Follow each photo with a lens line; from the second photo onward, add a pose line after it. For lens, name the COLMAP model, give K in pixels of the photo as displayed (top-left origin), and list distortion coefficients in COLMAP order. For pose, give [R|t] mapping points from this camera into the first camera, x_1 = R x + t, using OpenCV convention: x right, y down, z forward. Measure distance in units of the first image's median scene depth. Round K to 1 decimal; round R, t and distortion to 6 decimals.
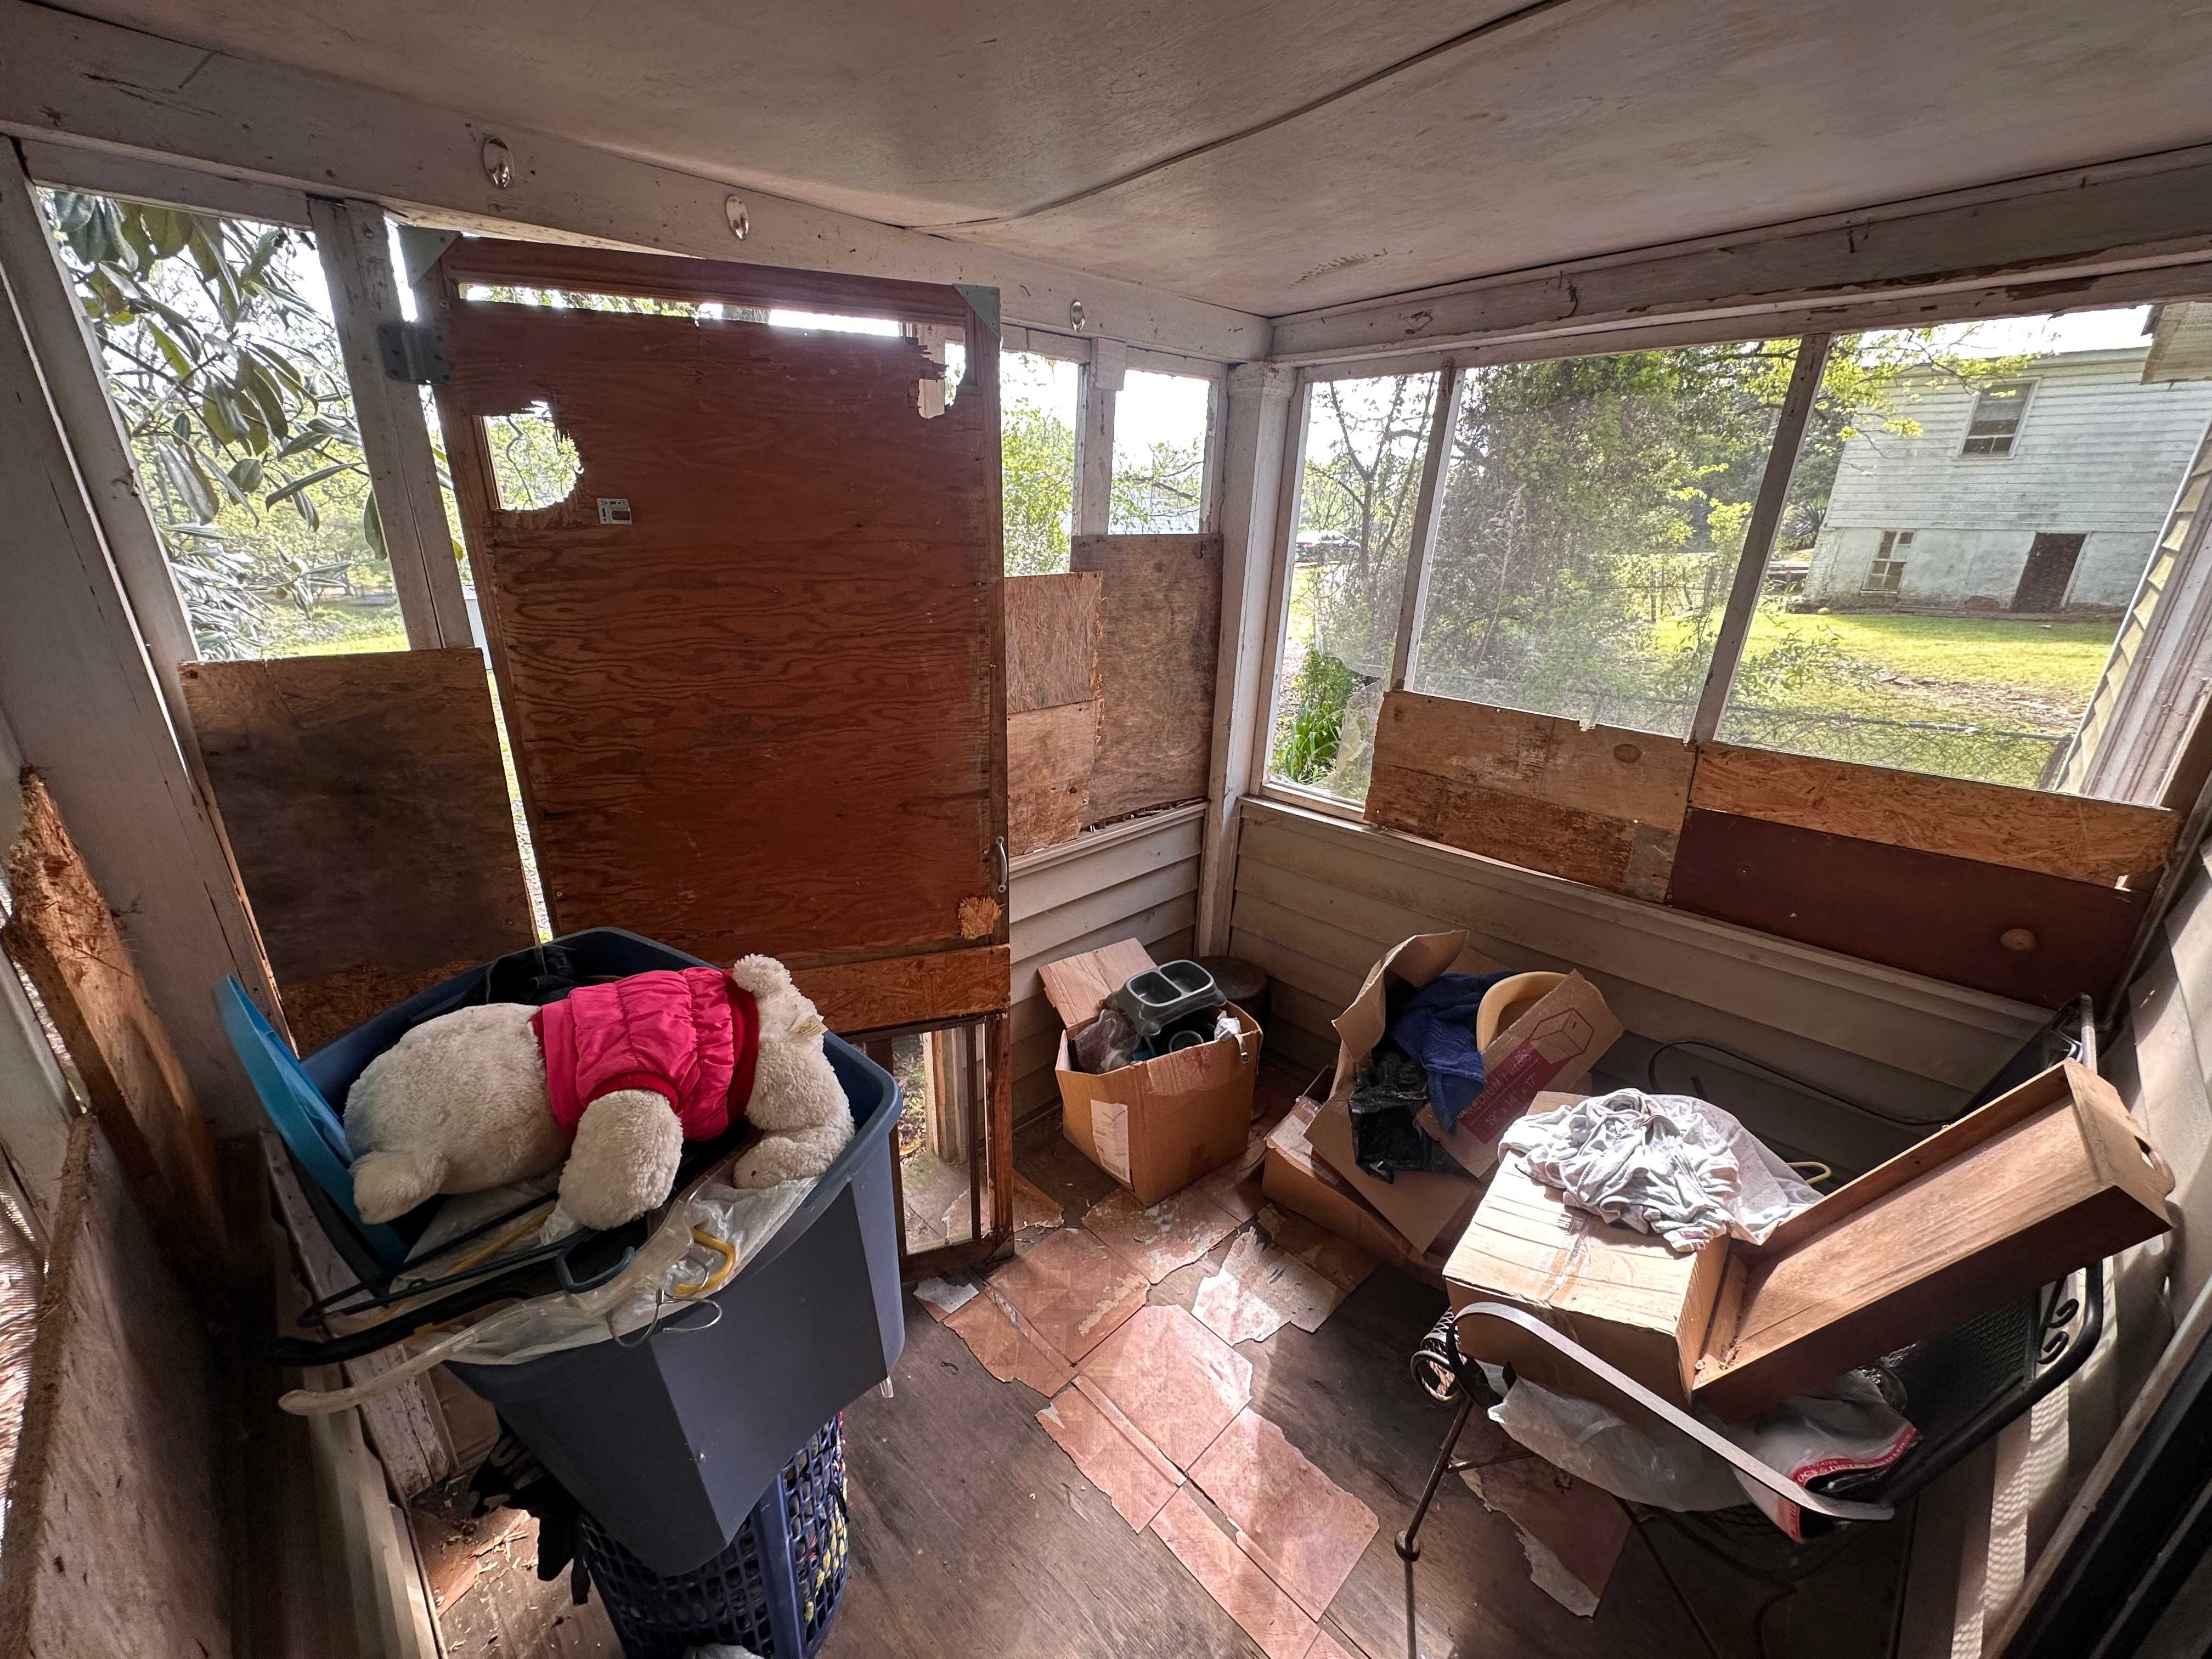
lens RADIAL K [[880.5, 0, 1098.6], [0, 880.5, 832.8], [0, 0, 1]] dist [-0.000666, 0.000084]
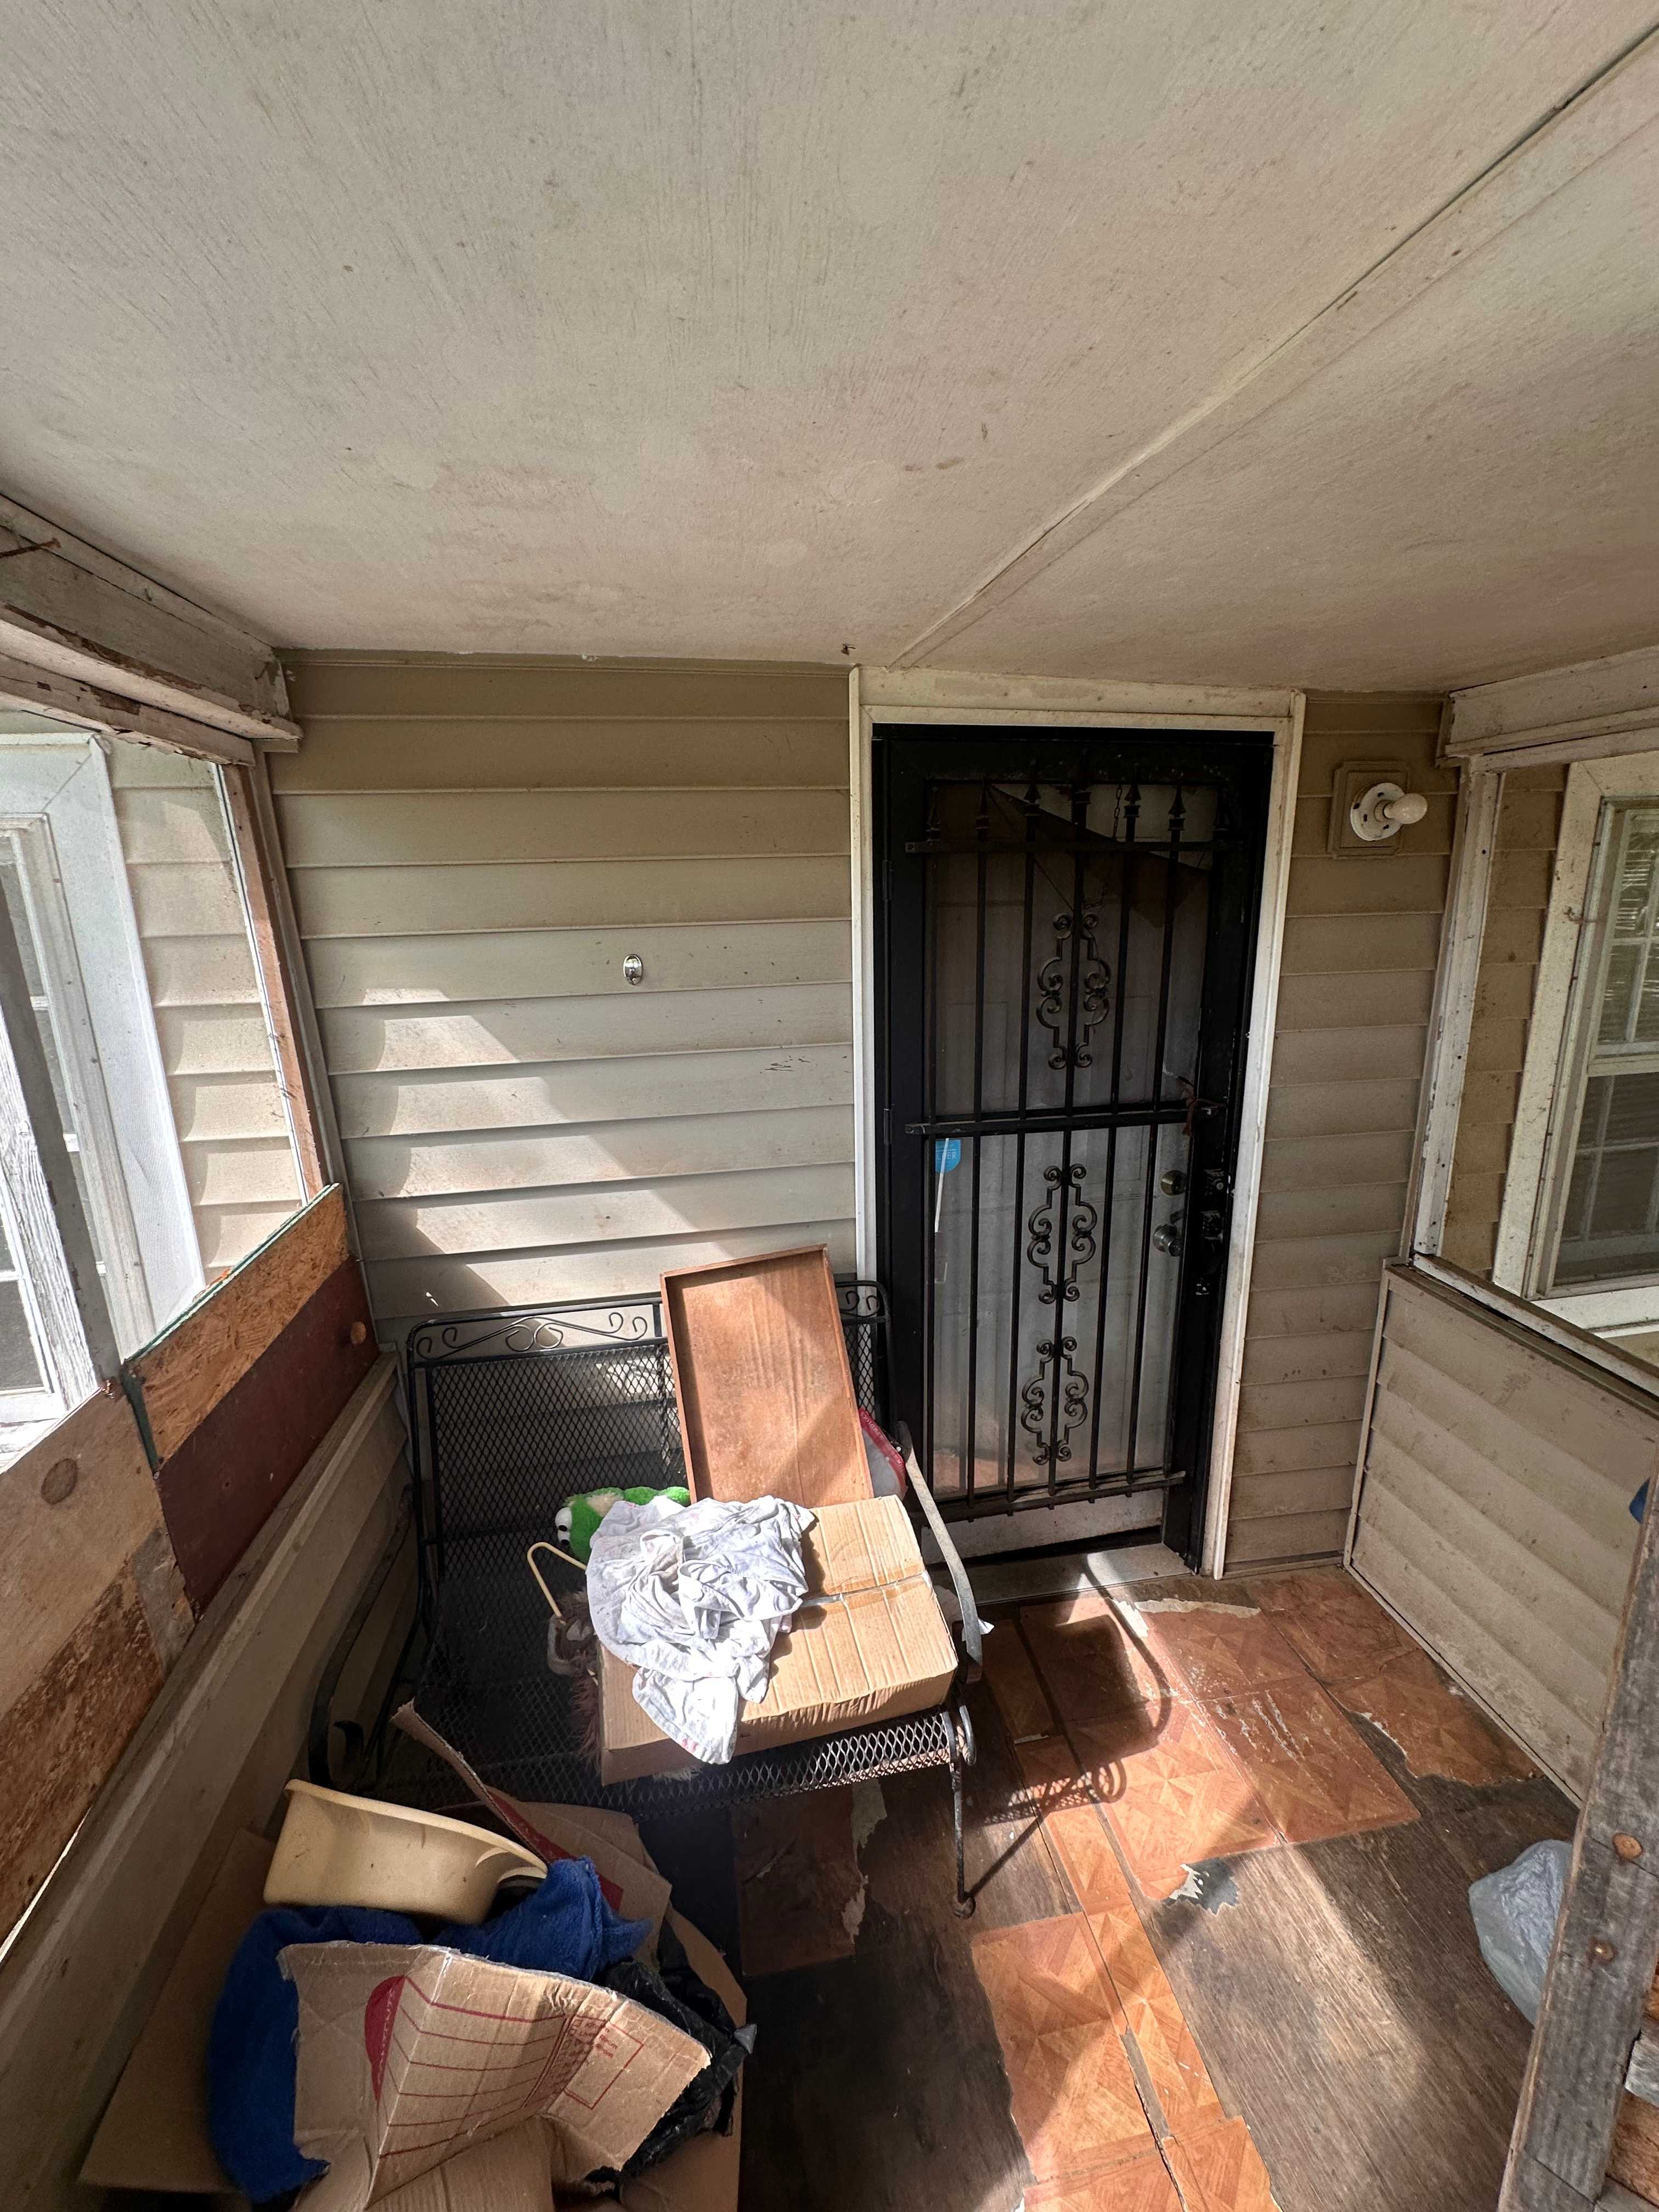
lens RADIAL K [[880.5, 0, 835.1], [0, 880.5, 1100.0], [0, 0, 1]] dist [-0.000666, 0.000084]
pose [[-0.829645, -0.126238, 0.543832, 0.032664], [0.202882, 0.839333, 0.504340, -0.525812], [-0.520123, 0.528757, -0.670737, 1.256917]]
